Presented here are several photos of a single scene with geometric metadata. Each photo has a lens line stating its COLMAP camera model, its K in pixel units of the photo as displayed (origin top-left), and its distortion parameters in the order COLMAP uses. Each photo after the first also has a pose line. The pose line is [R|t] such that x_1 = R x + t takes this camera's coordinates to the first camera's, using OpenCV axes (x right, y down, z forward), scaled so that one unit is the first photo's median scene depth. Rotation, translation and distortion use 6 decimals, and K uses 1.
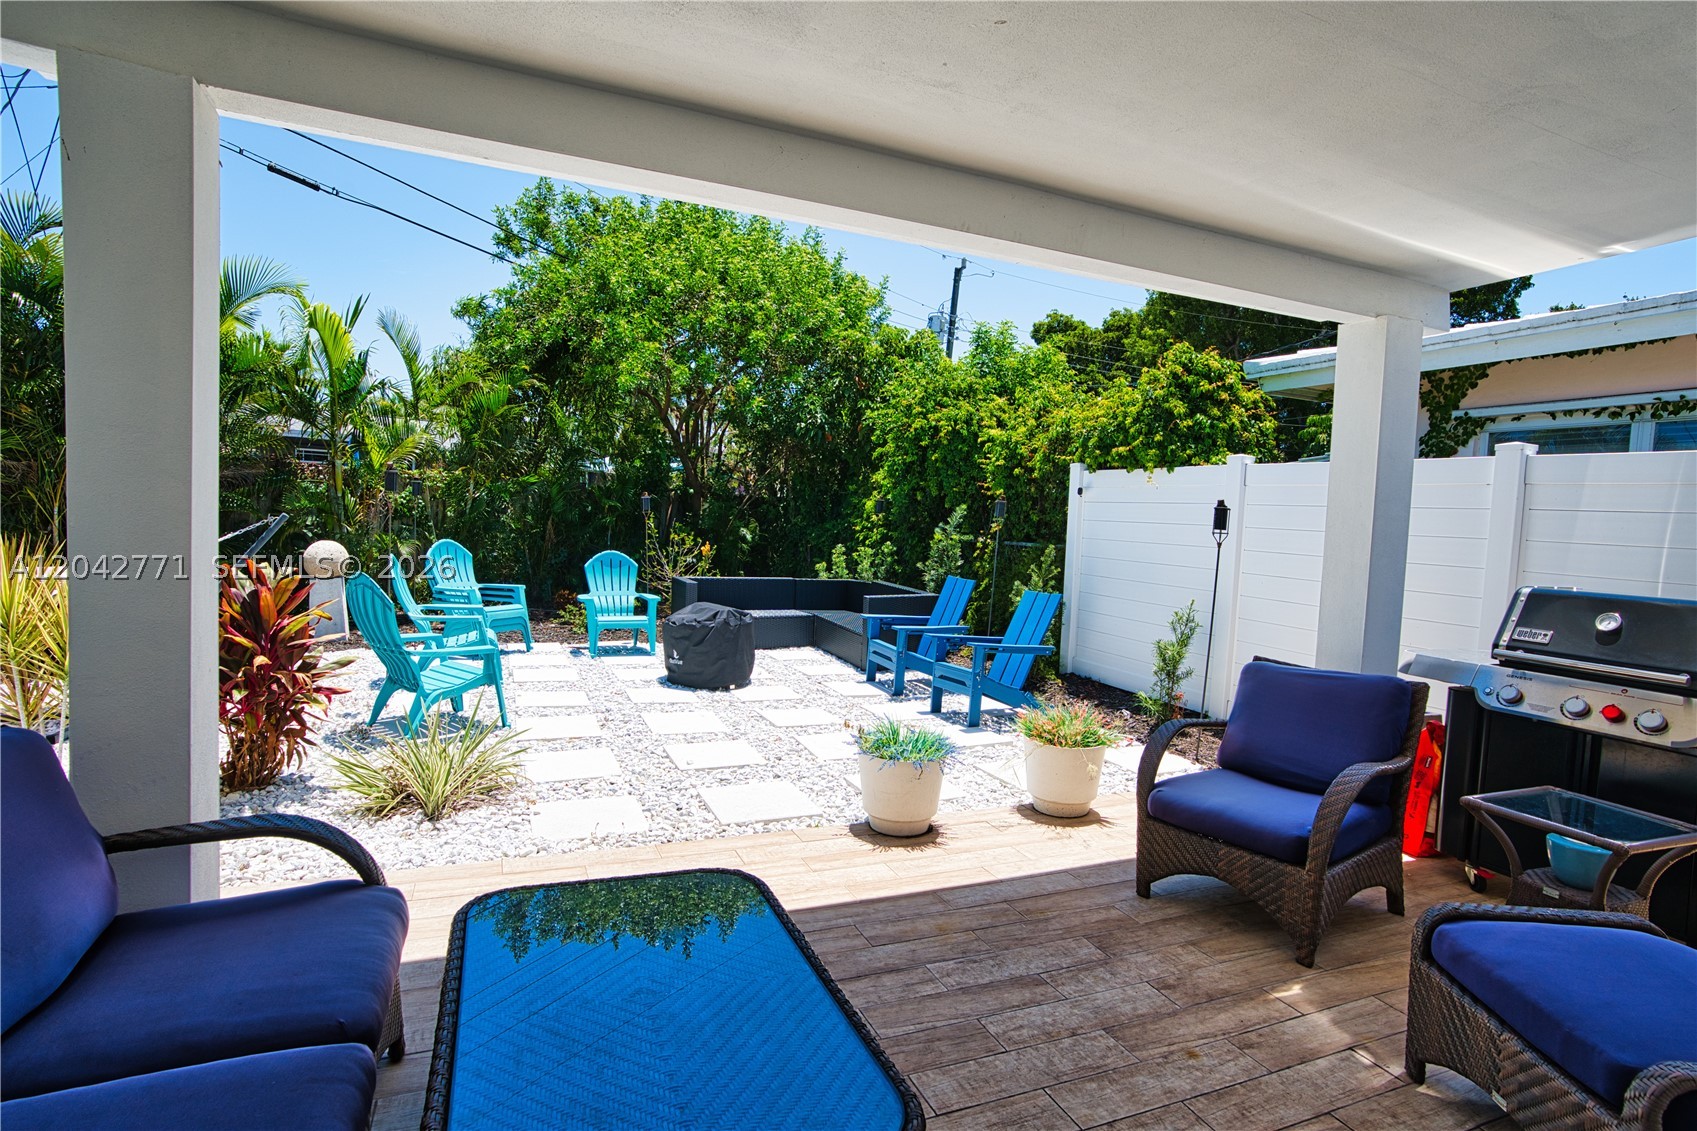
lens RADIAL K [[860.6, 0, 882.9], [0, 860.6, 574.1], [0, 0, 1]] dist [-0.114940, 0.109227]
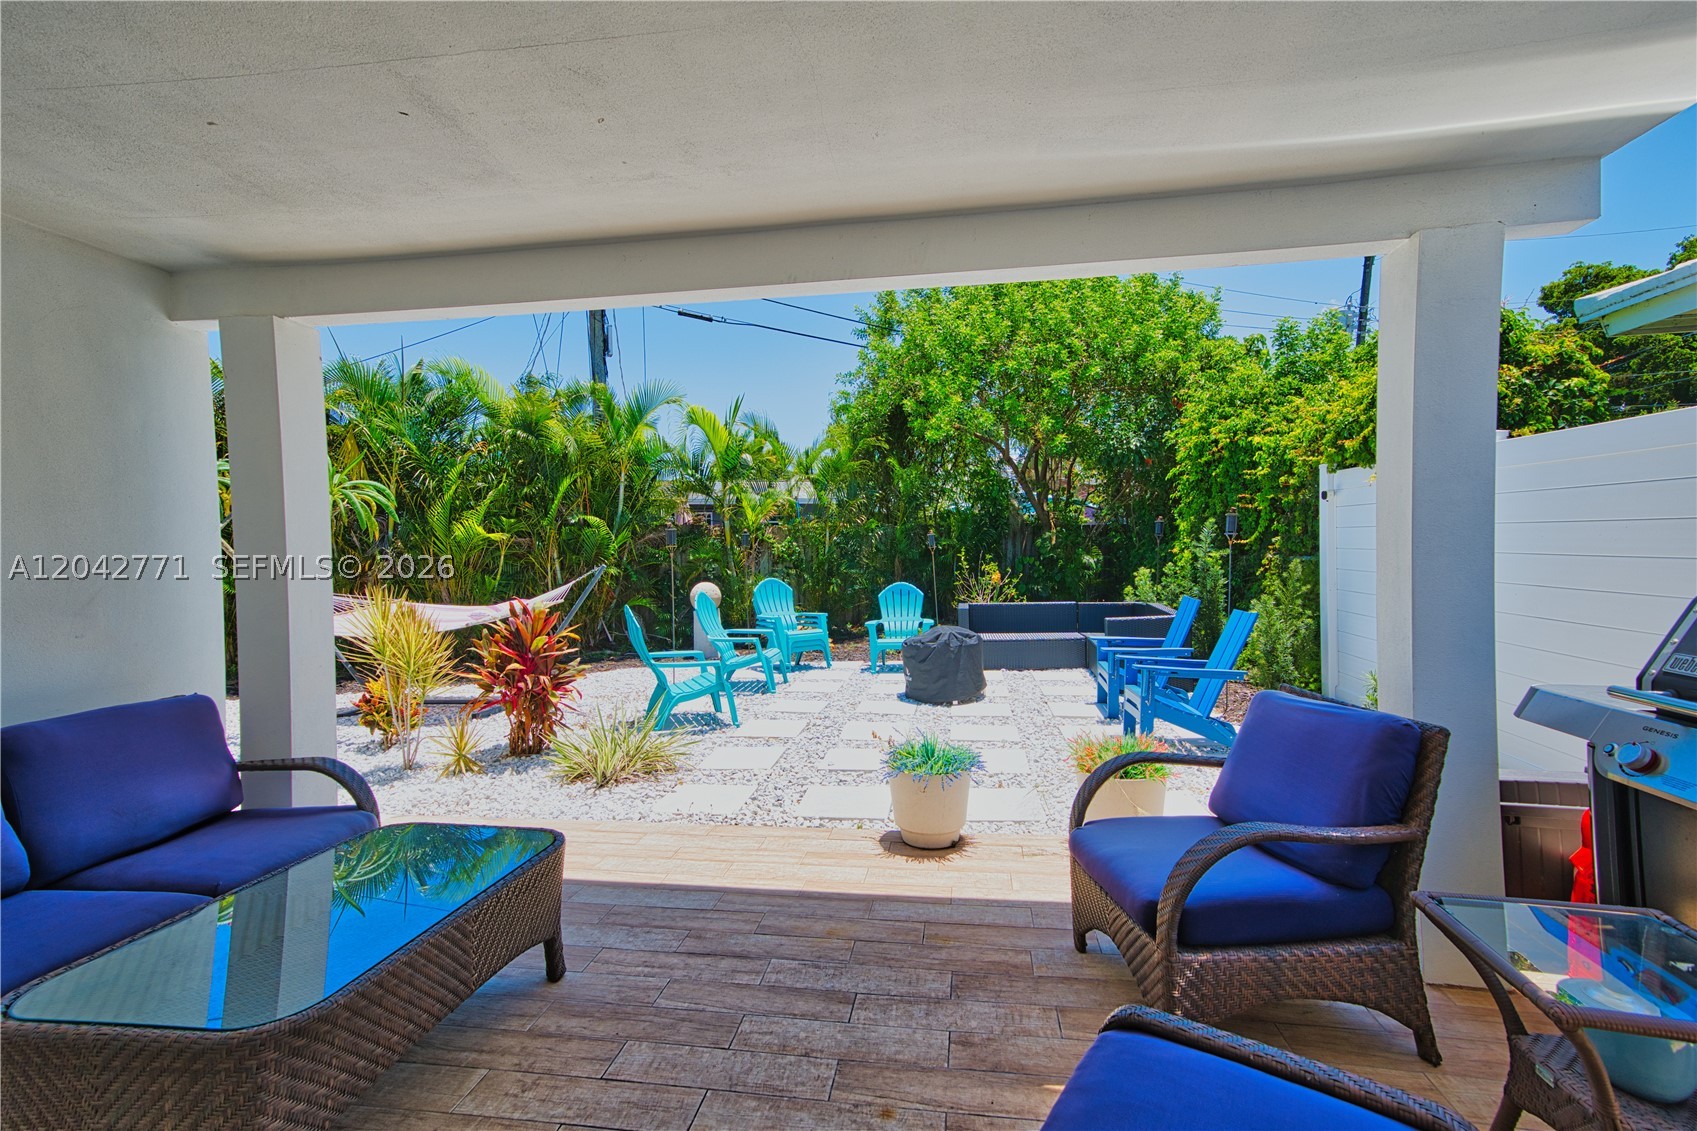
lens RADIAL K [[785.1, 0, 848.5], [0, 785.1, 565.5], [0, 0, 1]] dist [0.008576, 0.000016]
pose [[0.846490, -0.047875, -0.530248, 0.246415], [0.023081, 0.998312, -0.053288, 0.006326], [0.531904, 0.032869, 0.846167, 0.065972]]
